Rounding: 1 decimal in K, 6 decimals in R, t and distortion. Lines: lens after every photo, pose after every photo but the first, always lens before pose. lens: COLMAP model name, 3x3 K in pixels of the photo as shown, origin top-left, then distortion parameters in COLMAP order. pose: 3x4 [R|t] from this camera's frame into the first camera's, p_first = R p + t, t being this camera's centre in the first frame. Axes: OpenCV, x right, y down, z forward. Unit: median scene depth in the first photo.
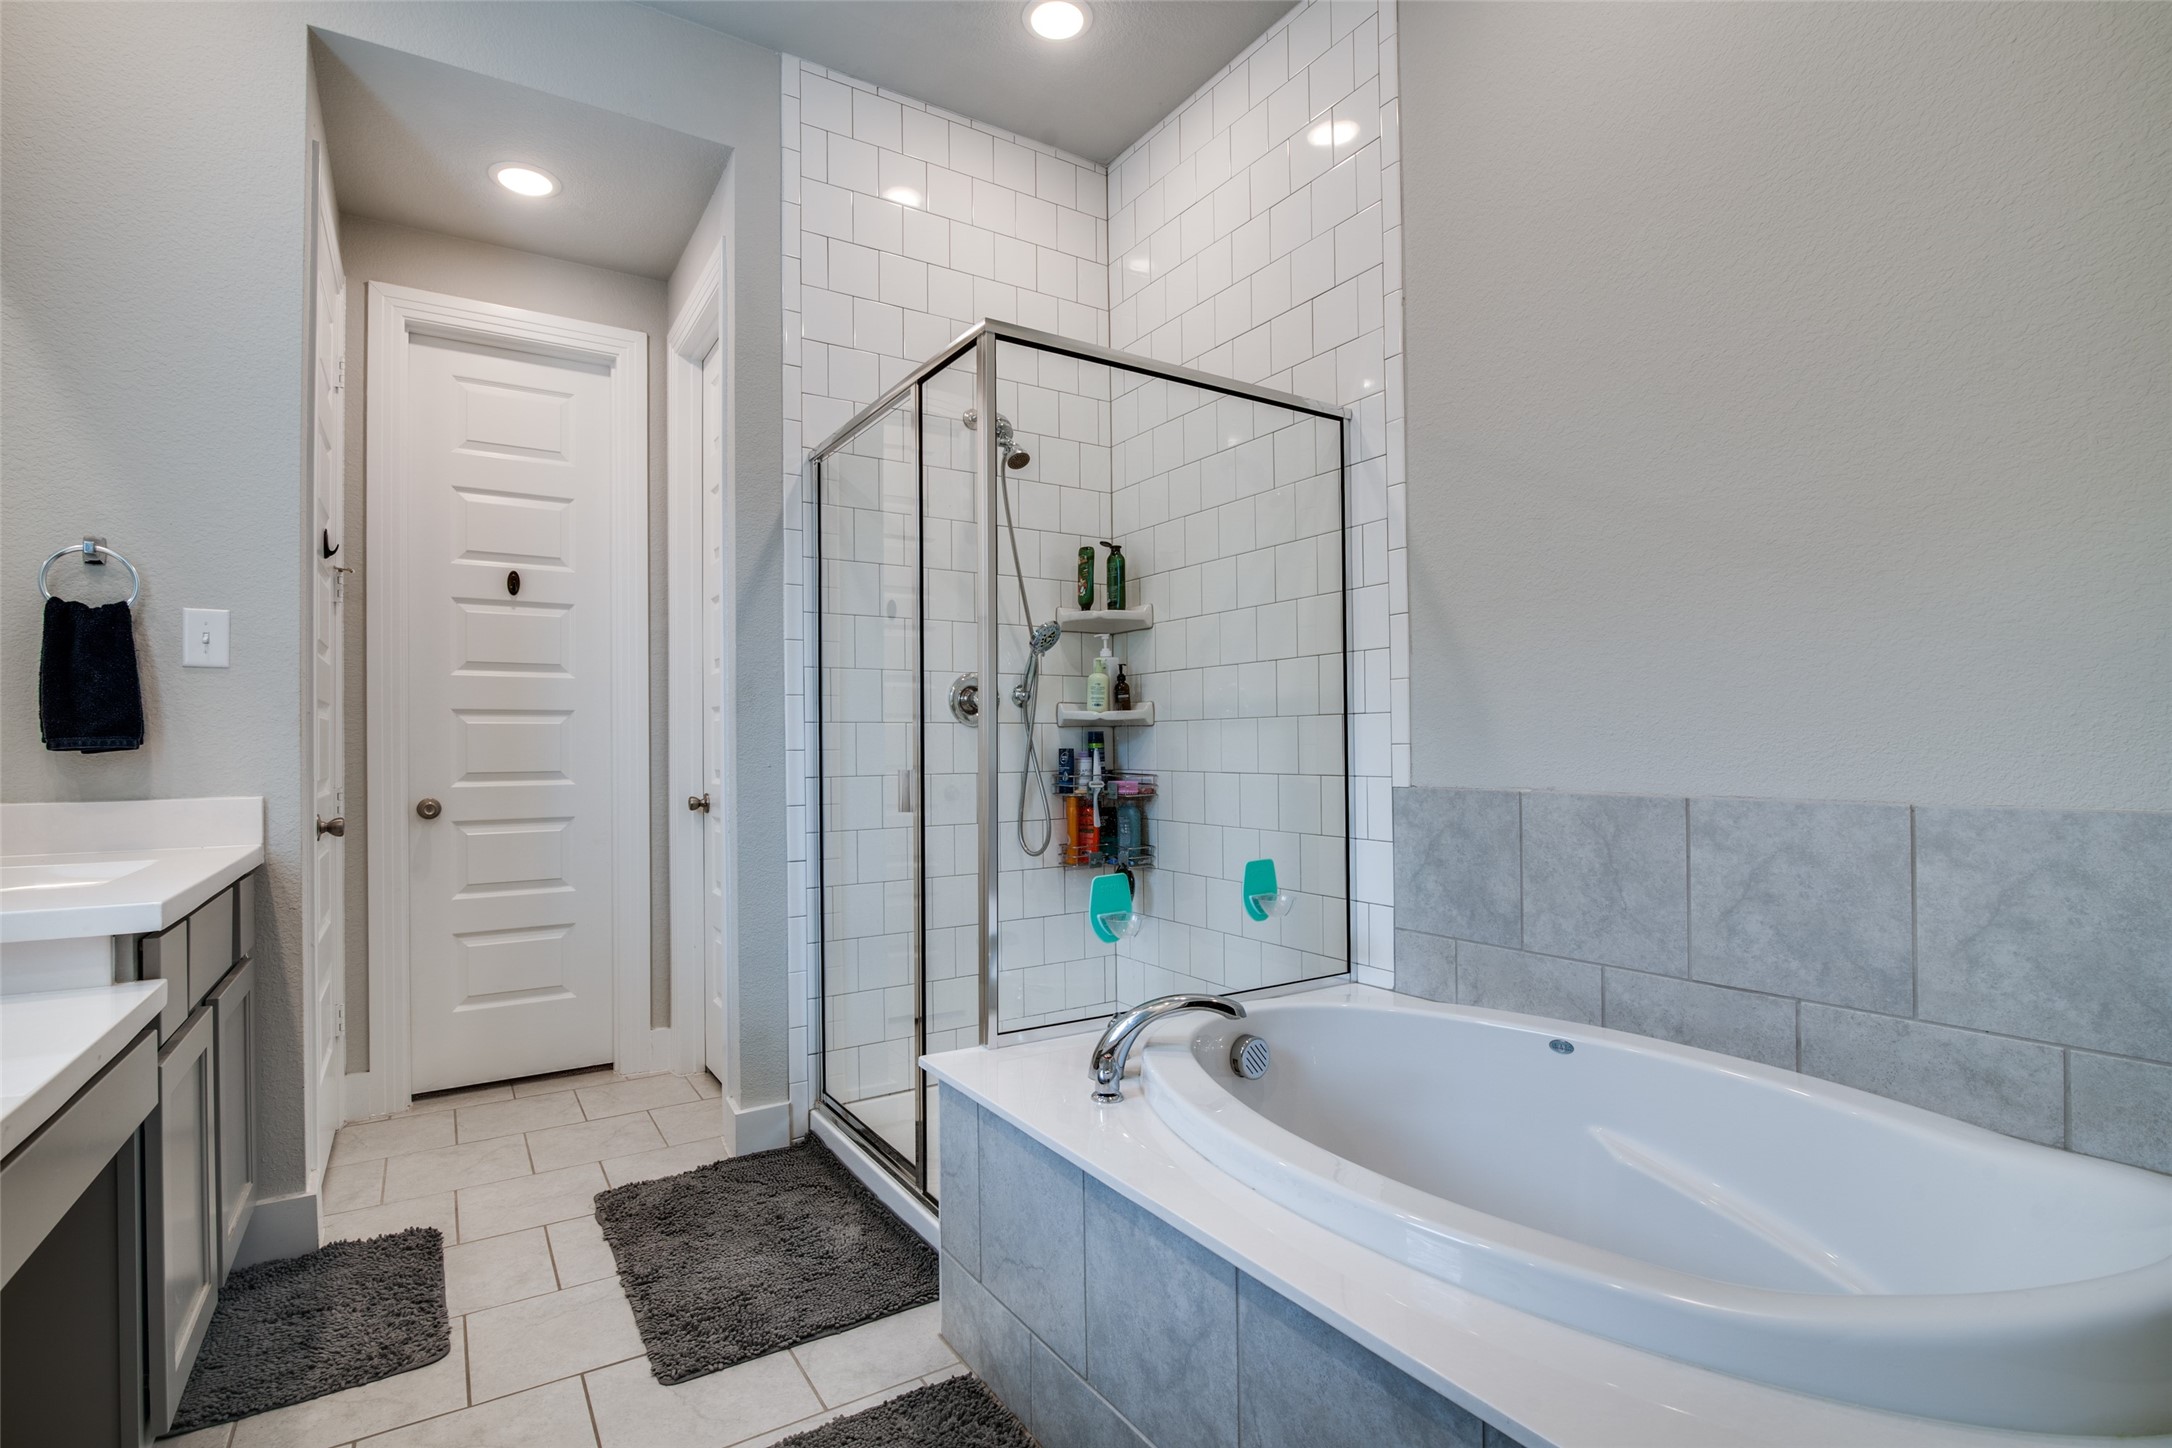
lens RADIAL K [[1017.2, 0, 1084.8], [0, 1017.2, 732.3], [0, 0, 1]] dist [-0.016351, 0.000529]
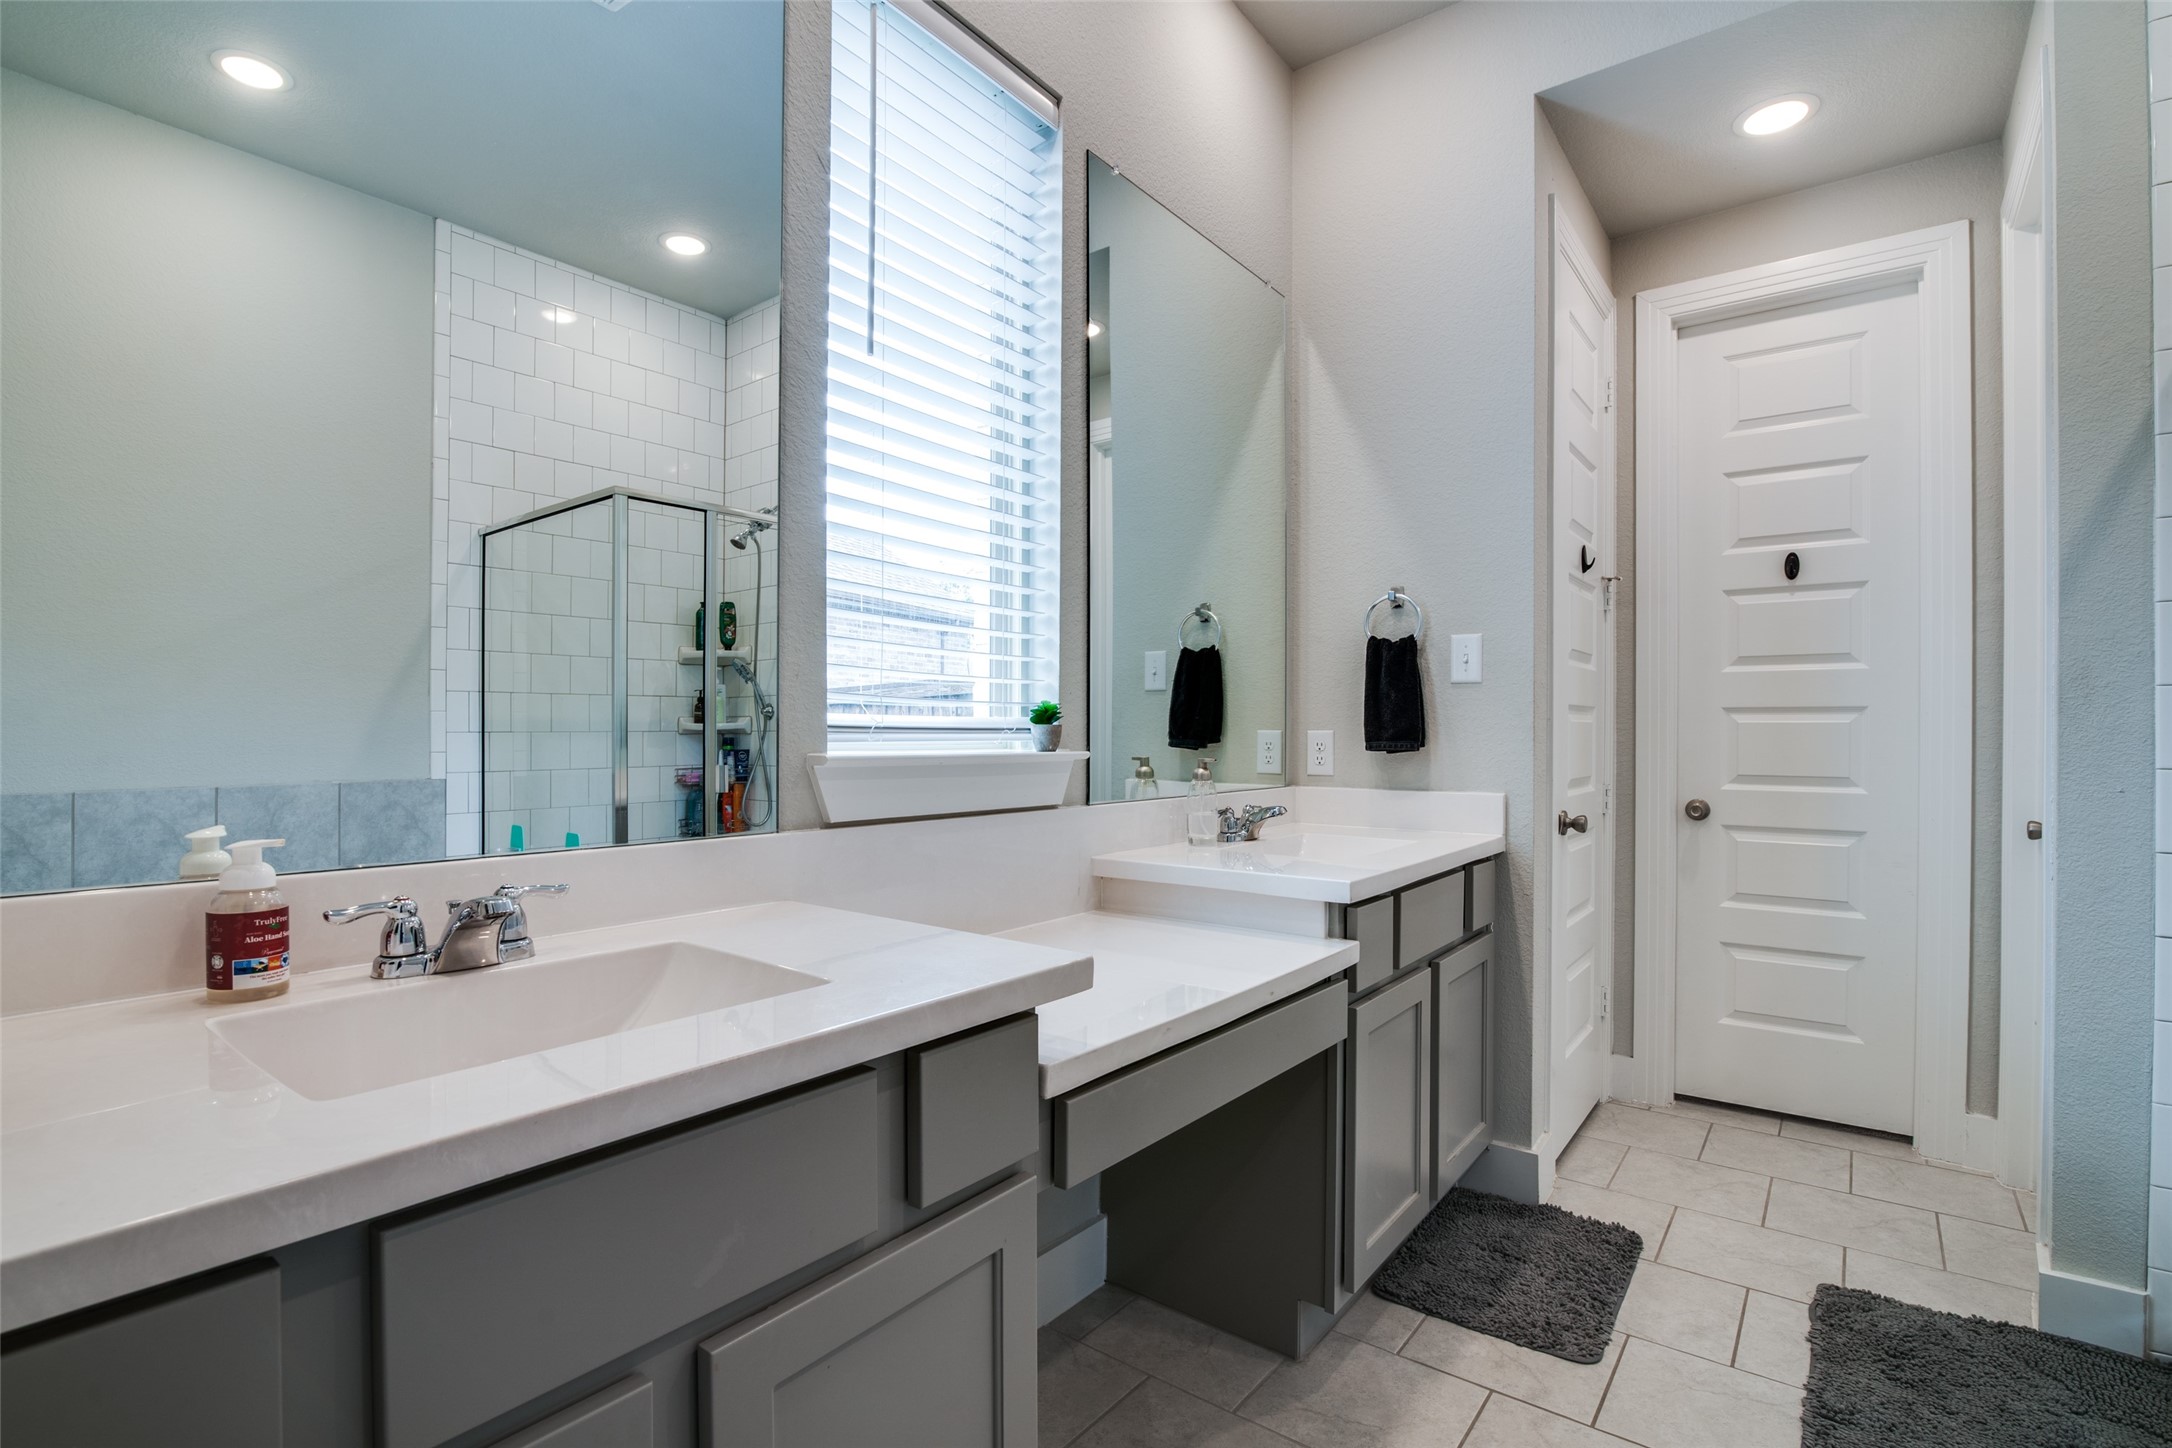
lens RADIAL K [[1026.8, 0, 1074.3], [0, 1026.8, 732.8], [0, 0, 1]] dist [-0.018738, 0.001070]
pose [[0.331666, 0.013594, -0.943299, 0.107067], [0.006104, 0.999844, 0.016555, -0.024734], [0.943377, -0.011248, 0.331531, 0.131438]]
